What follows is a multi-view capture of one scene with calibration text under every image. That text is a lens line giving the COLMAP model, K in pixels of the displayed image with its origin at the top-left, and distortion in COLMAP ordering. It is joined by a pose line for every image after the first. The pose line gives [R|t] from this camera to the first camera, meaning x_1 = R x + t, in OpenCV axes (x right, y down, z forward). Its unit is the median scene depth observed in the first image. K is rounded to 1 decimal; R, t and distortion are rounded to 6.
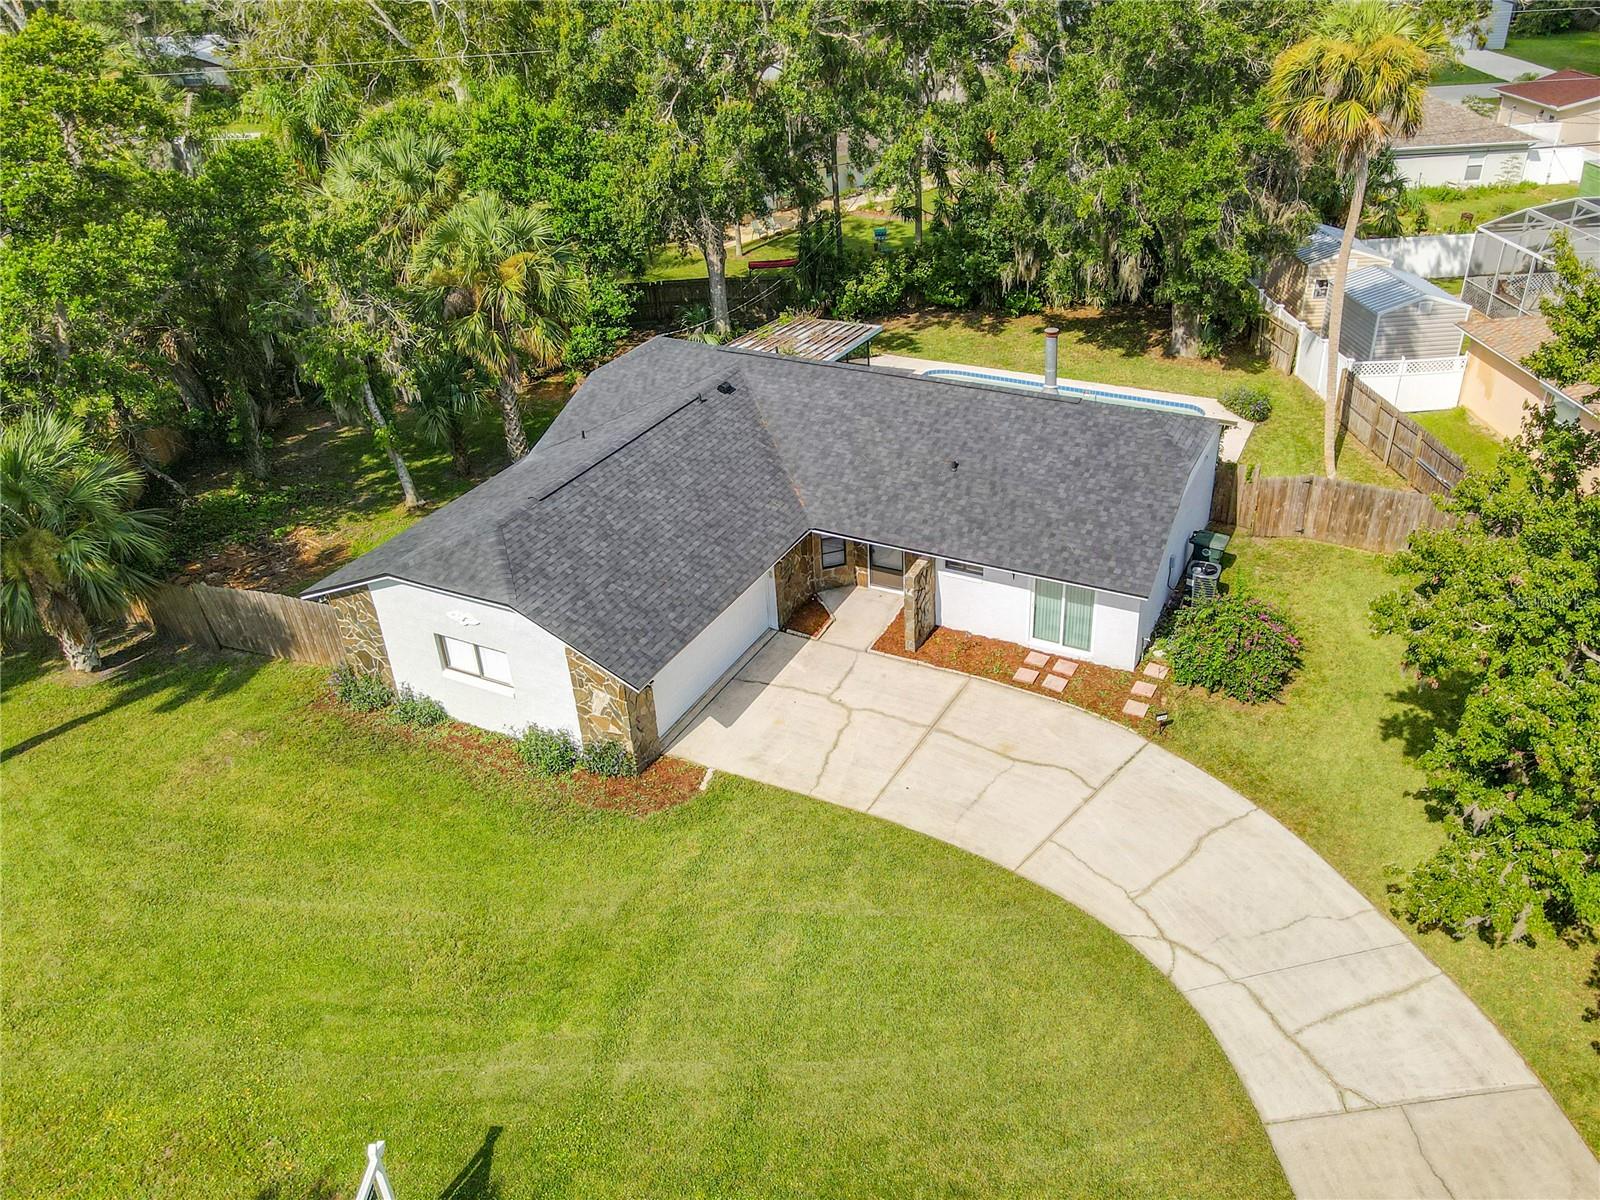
lens RADIAL K [[1191.9, 0, 852.7], [0, 1191.9, 594.6], [0, 0, 1]] dist [0.002780, 0.004144]
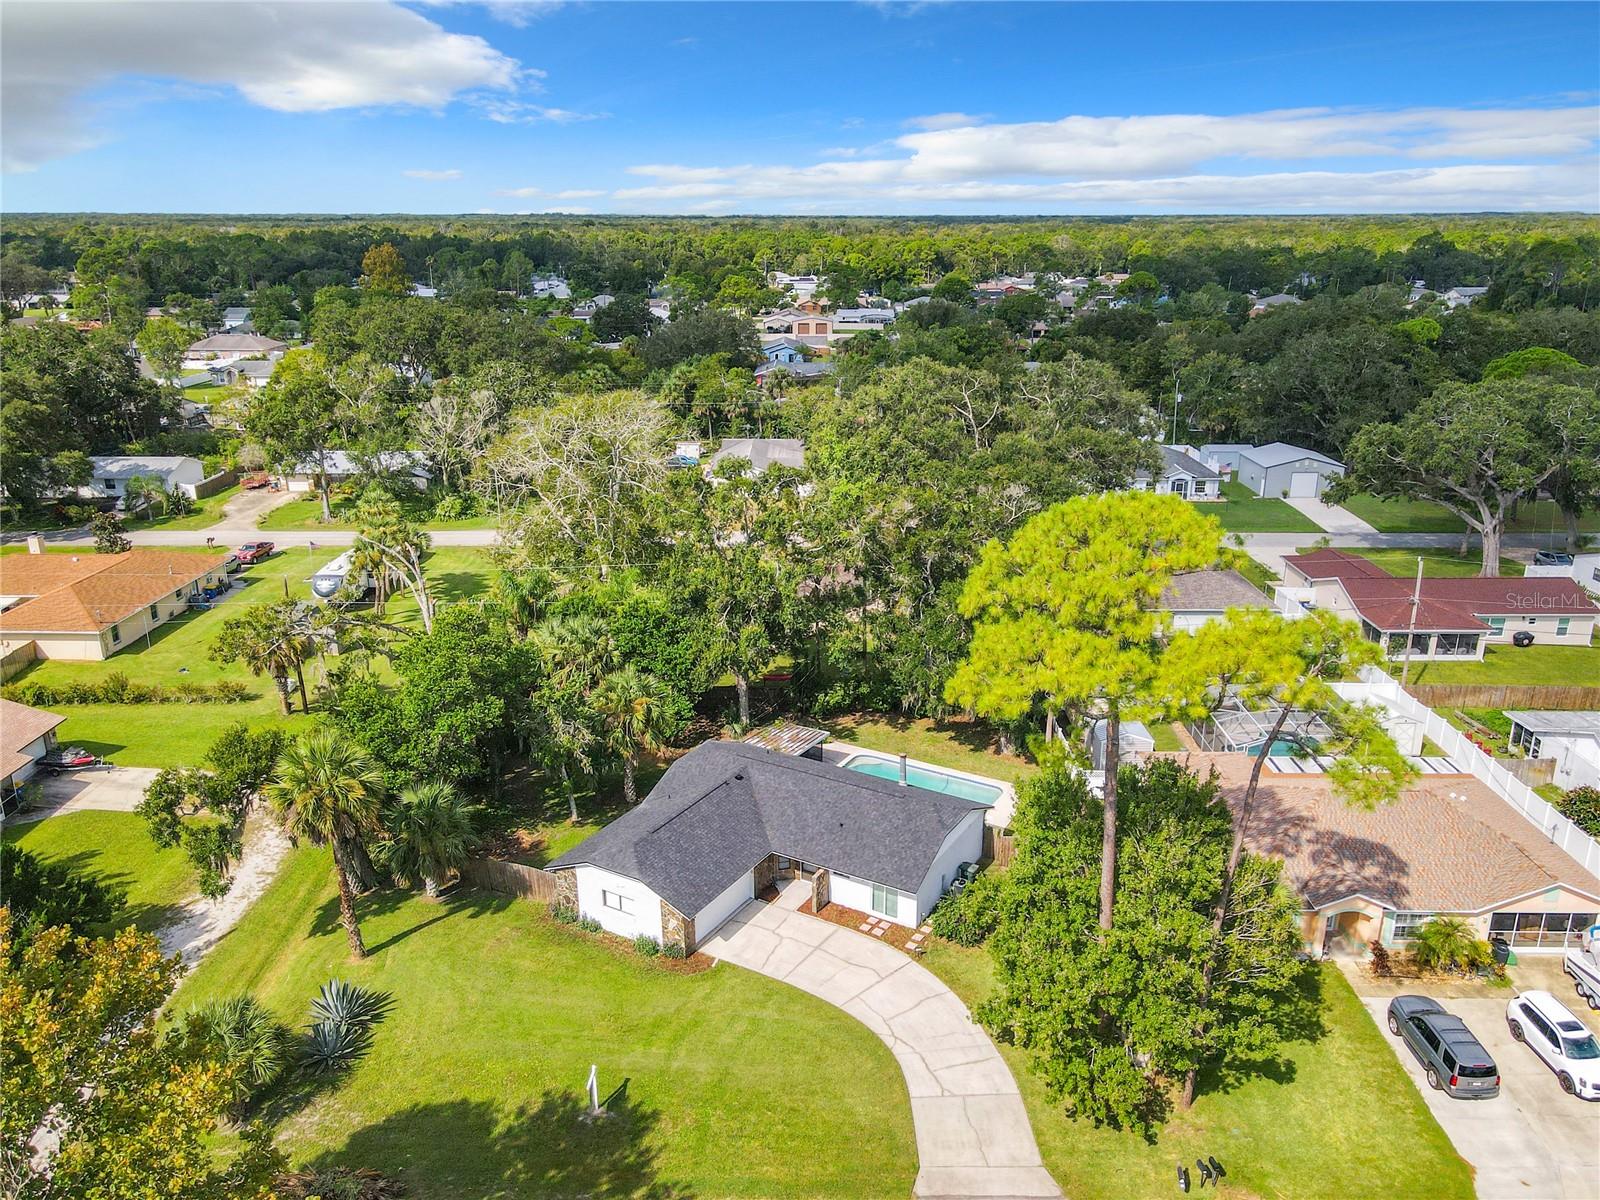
lens RADIAL K [[1156.5, 0, 800.2], [0, 1156.5, 622.8], [0, 0, 1]] dist [0.001561, 0.001000]
pose [[0.996063, 0.048457, -0.074237, 0.153331], [-0.062984, 0.976112, -0.207940, -0.027140], [0.062388, 0.211797, 0.975320, -1.143094]]
